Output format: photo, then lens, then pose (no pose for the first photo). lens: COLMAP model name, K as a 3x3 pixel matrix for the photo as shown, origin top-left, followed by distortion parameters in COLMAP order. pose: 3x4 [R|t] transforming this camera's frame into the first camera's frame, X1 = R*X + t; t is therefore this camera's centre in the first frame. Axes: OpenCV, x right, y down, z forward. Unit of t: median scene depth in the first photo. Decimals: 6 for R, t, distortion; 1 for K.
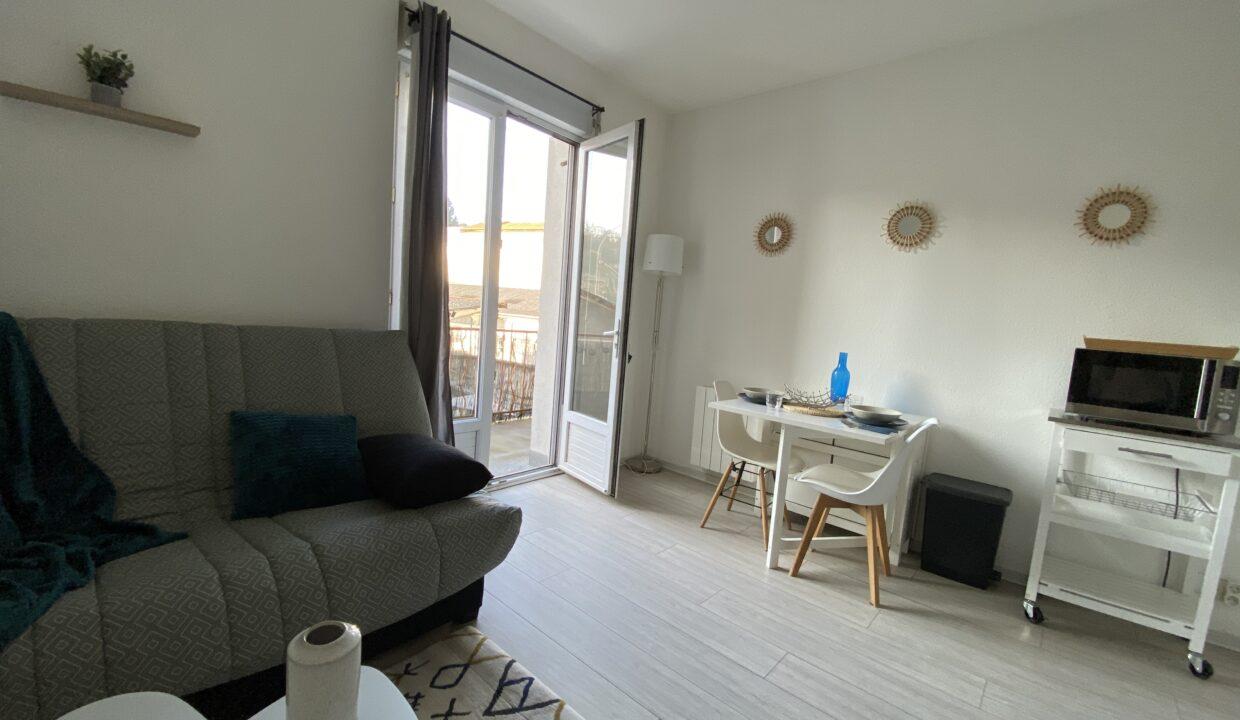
lens RADIAL K [[501.8, 0, 618.3], [0, 501.8, 366.1], [0, 0, 1]] dist [0.032643, -0.026348]
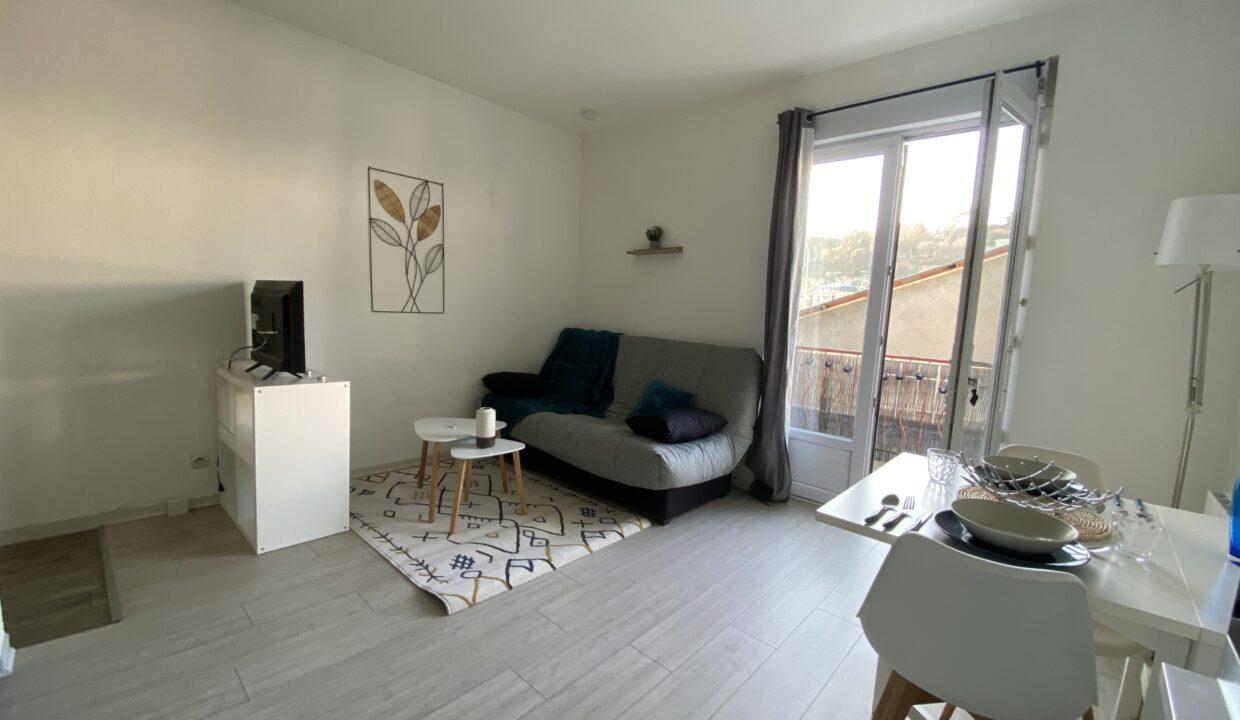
lens RADIAL K [[501.8, 0, 618.3], [0, 501.8, 366.1], [0, 0, 1]] dist [0.032643, -0.026348]
pose [[-0.017234, 0.032070, -0.999337, 1.029169], [-0.151042, 0.987932, 0.034309, -0.012500], [0.988377, 0.151533, -0.012183, 0.675464]]
